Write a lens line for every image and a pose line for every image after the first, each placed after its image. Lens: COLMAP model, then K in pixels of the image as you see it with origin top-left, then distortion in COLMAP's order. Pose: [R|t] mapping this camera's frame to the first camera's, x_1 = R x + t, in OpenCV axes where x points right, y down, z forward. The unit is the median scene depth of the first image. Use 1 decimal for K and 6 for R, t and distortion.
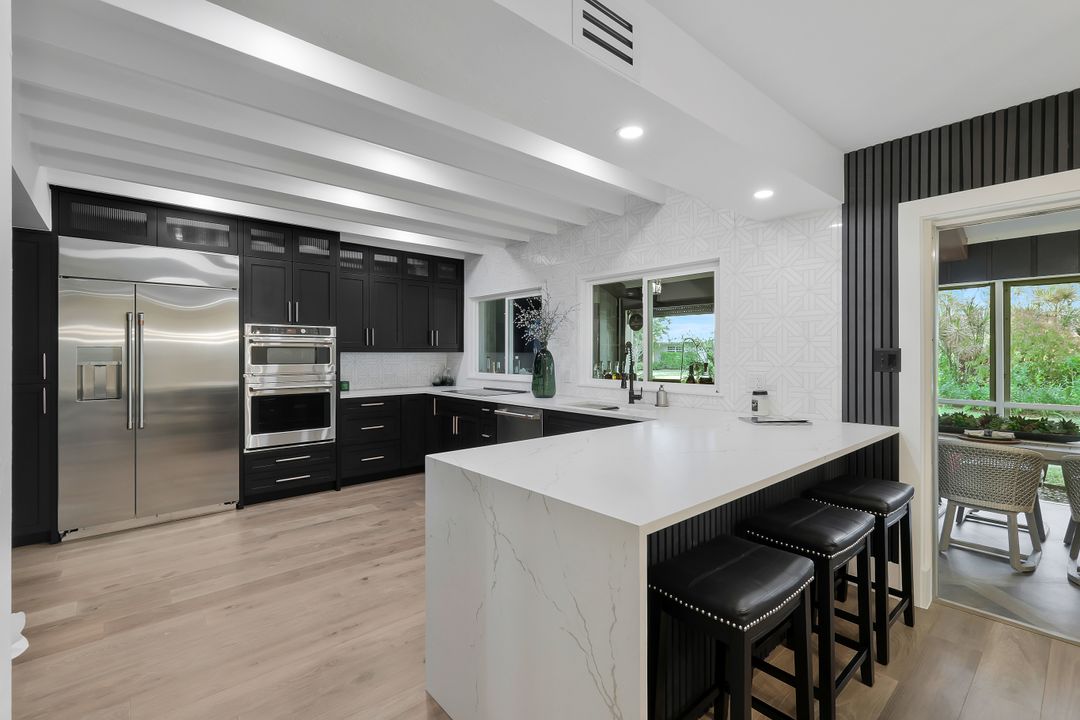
lens RADIAL K [[483.1, 0, 537.7], [0, 483.1, 357.7], [0, 0, 1]] dist [0.000479, -0.000094]
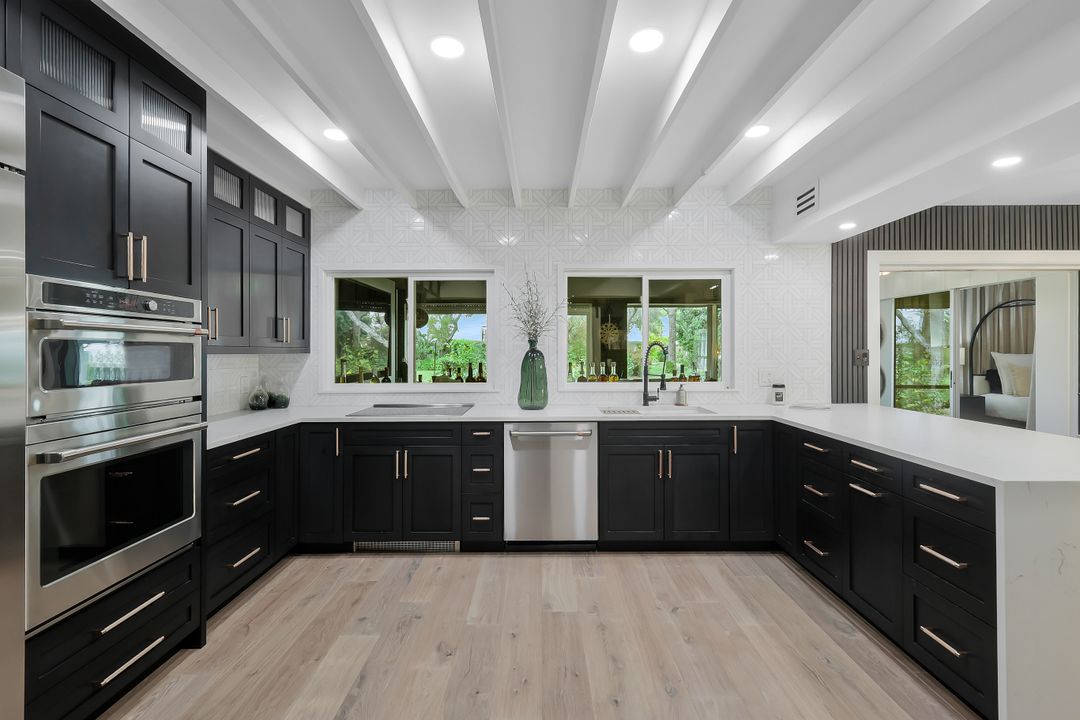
lens RADIAL K [[483.1, 0, 546.3], [0, 483.1, 354.5], [0, 0, 1]] dist [0.000479, -0.000094]
pose [[0.653758, -0.005905, 0.756680, -0.664544], [0.010868, 0.999940, -0.001586, -0.007880], [-0.756625, 0.009260, 0.653783, 0.519264]]
